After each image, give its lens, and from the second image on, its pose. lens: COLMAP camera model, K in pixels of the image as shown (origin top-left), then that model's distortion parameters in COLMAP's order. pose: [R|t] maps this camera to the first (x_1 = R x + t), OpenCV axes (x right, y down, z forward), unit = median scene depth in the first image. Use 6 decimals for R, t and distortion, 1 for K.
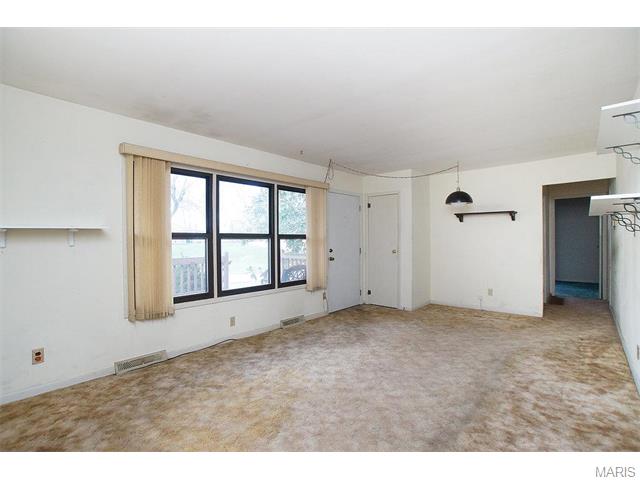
lens RADIAL K [[304.5, 0, 320.9], [0, 304.5, 239.8], [0, 0, 1]] dist [-0.040031, 0.008652]
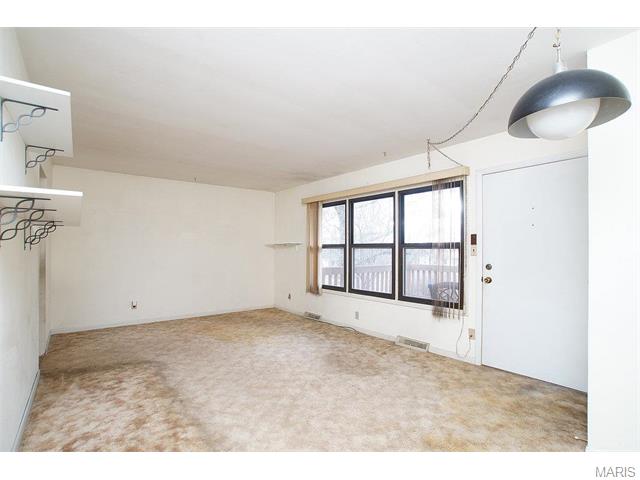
lens RADIAL K [[304.5, 0, 324.1], [0, 304.5, 245.6], [0, 0, 1]] dist [-0.040031, 0.008652]
pose [[-0.137728, -0.010024, -0.990419, 0.983687], [-0.003056, 0.999948, -0.009696, -0.001579], [0.990465, 0.001692, -0.137752, 1.074954]]
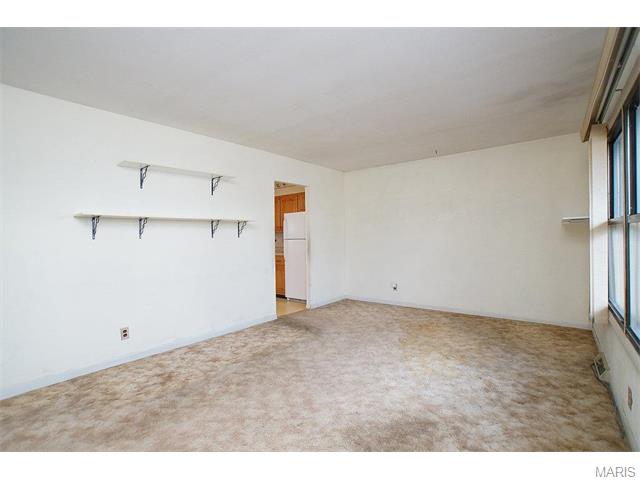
lens RADIAL K [[304.5, 0, 316.7], [0, 304.5, 238.7], [0, 0, 1]] dist [-0.040031, 0.008652]
pose [[-0.998300, 0.031134, -0.049266, 0.219652], [0.031105, 0.999515, 0.001355, 0.007565], [0.049284, -0.000180, -0.998785, 1.482599]]
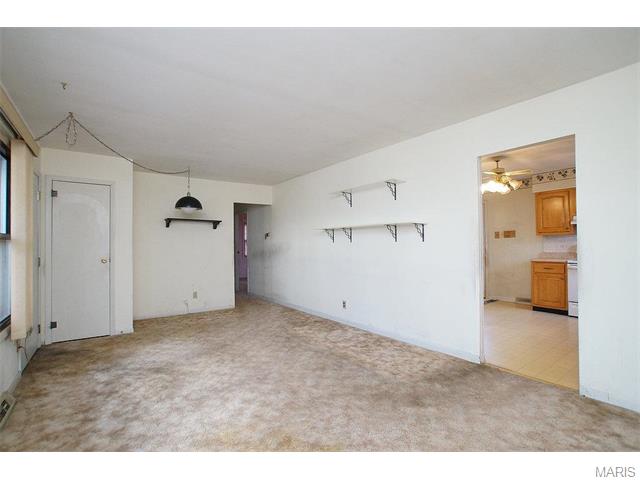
lens RADIAL K [[304.5, 0, 313.9], [0, 304.5, 242.1], [0, 0, 1]] dist [-0.040031, 0.008652]
pose [[0.211689, 0.020848, 0.977115, -0.555604], [0.004793, 0.999738, -0.022369, 0.018029], [-0.977325, 0.009419, 0.211534, 0.503908]]
